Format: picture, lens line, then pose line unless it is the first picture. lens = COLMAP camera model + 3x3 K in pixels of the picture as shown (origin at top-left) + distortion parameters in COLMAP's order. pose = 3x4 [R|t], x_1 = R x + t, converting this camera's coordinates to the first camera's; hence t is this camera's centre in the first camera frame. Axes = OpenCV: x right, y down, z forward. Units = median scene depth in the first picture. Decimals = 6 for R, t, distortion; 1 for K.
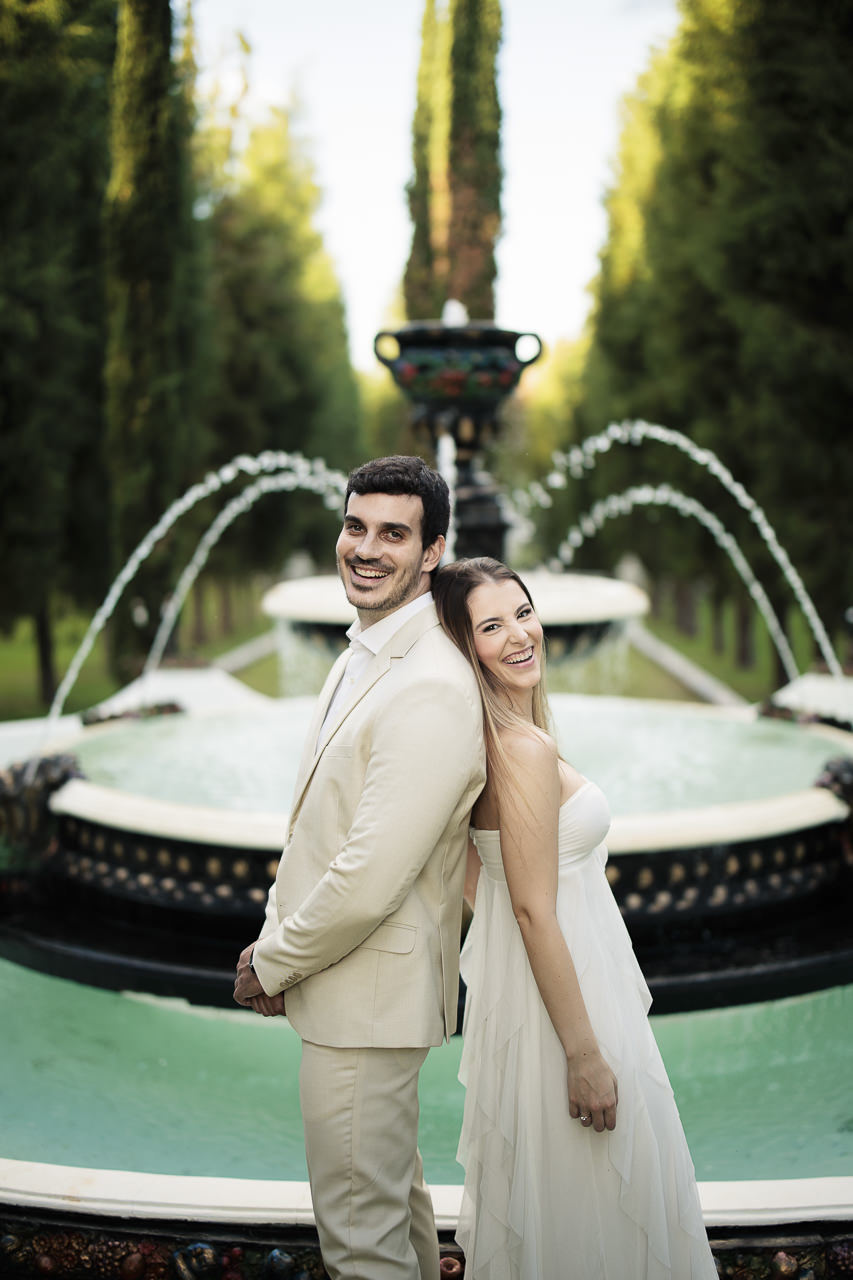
lens RADIAL K [[1833.8, 0, 426.5], [0, 1833.8, 640.0], [0, 0, 1]] dist [-0.122219, 0.428015]
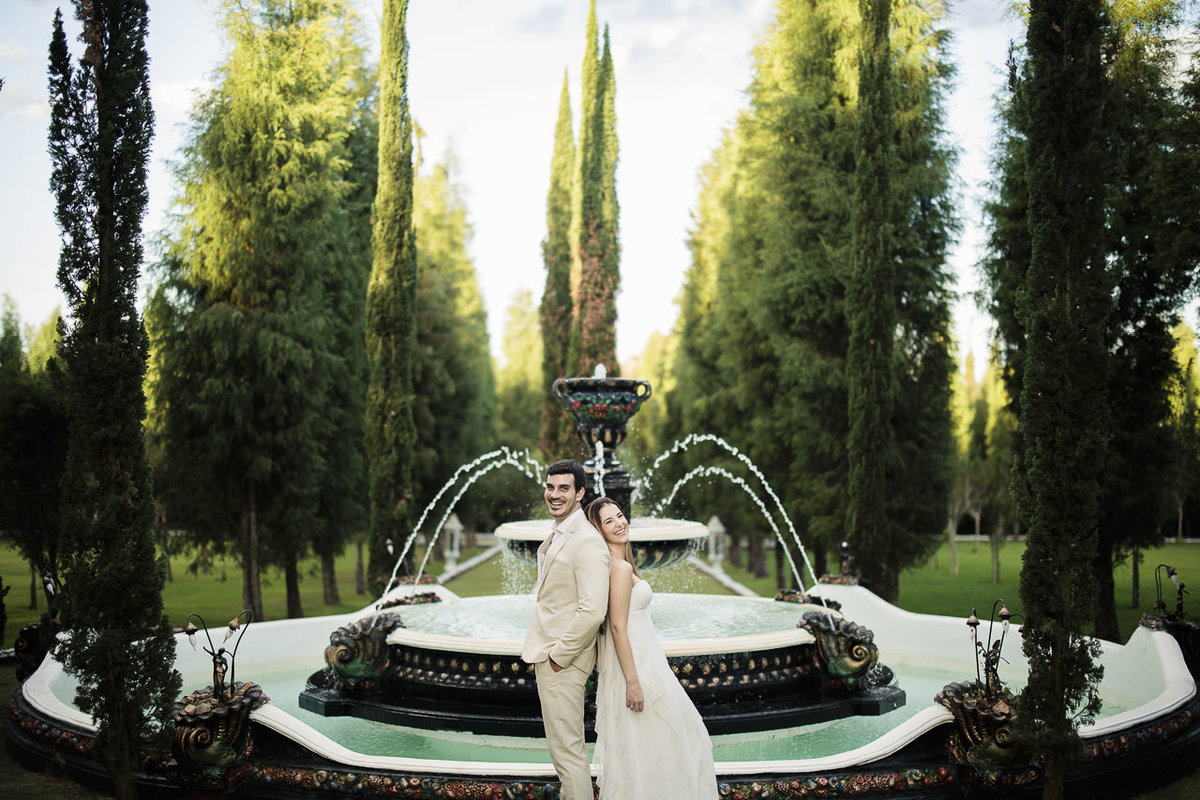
lens RADIAL K [[1796.5, 0, 600.0], [0, 1796.5, 400.0], [0, 0, 1]] dist [-0.128240, 0.486158]
pose [[0.999169, -0.002773, 0.040669, -0.051738], [0.007390, 0.993472, -0.113836, 0.046191], [-0.040088, 0.114042, 0.992667, -0.682127]]
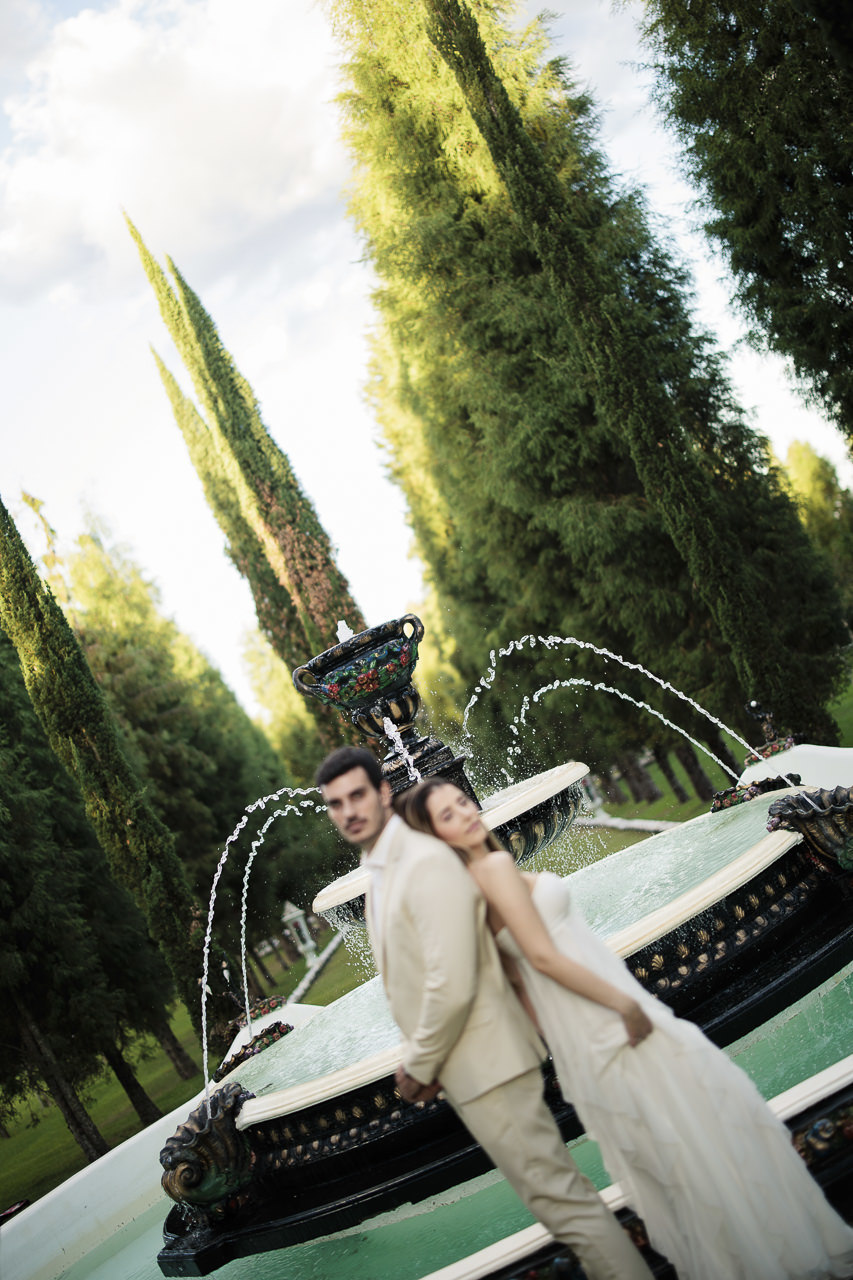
lens RADIAL K [[1916.3, 0, 401.2], [0, 1916.3, 612.4], [0, 0, 1]] dist [-0.128240, 0.486158]
pose [[0.889625, -0.451626, 0.067837, -0.029818], [0.456512, 0.875235, -0.159880, 0.034454], [0.012833, 0.173202, 0.984803, -0.270736]]
